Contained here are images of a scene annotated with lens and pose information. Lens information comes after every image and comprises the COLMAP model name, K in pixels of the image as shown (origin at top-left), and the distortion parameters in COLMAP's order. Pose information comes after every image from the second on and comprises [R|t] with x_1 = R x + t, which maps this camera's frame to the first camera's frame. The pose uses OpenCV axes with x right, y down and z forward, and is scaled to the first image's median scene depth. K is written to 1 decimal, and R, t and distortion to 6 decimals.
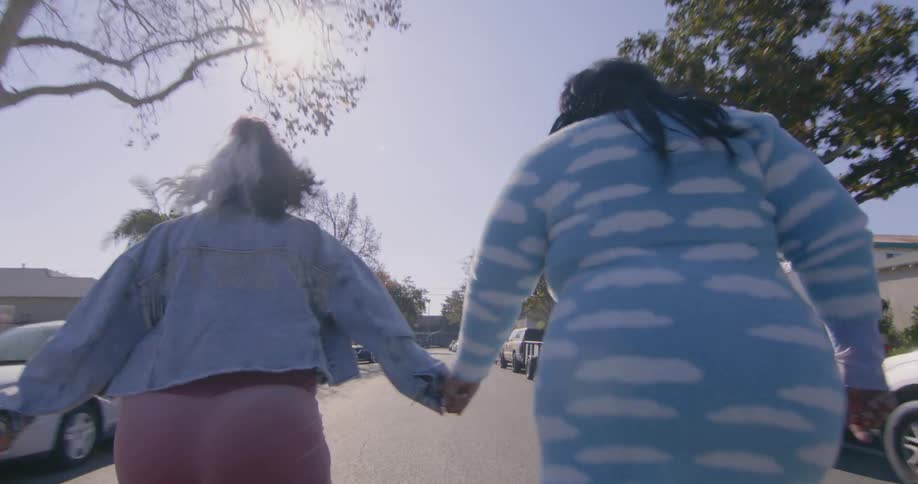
lens RADIAL K [[484.6, 0, 474.0], [0, 484.6, 242.4], [0, 0, 1]] dist [-0.006181, -0.001933]
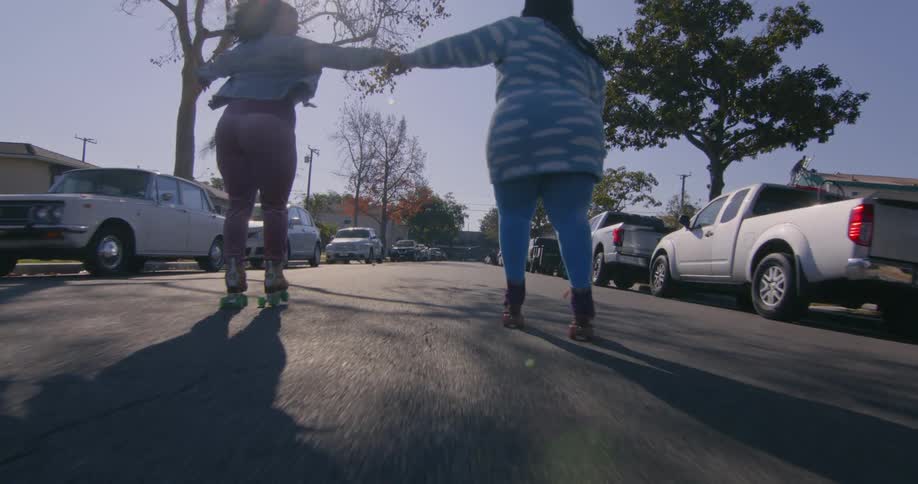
lens RADIAL K [[484.6, 0, 474.0], [0, 484.6, 242.4], [0, 0, 1]] dist [-0.006181, -0.001933]
pose [[0.994775, 0.060714, -0.082082, 0.026511], [-0.046250, 0.984724, 0.167870, -0.007811], [0.091020, -0.163196, 0.982386, -0.141468]]
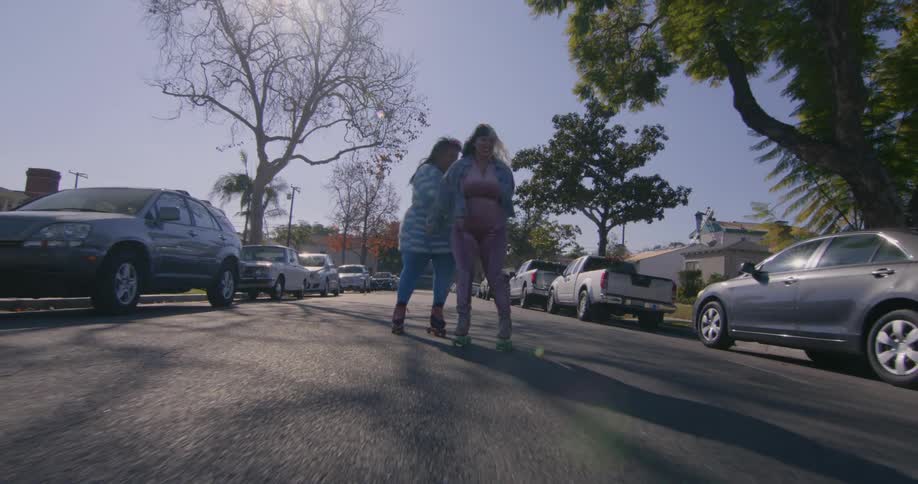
lens RADIAL K [[484.6, 0, 474.0], [0, 484.6, 242.4], [0, 0, 1]] dist [-0.006181, -0.001933]
pose [[0.997599, 0.067736, -0.014417, 0.035361], [-0.065829, 0.992148, 0.106340, -0.050189], [0.021507, -0.105136, 0.994225, -0.329101]]
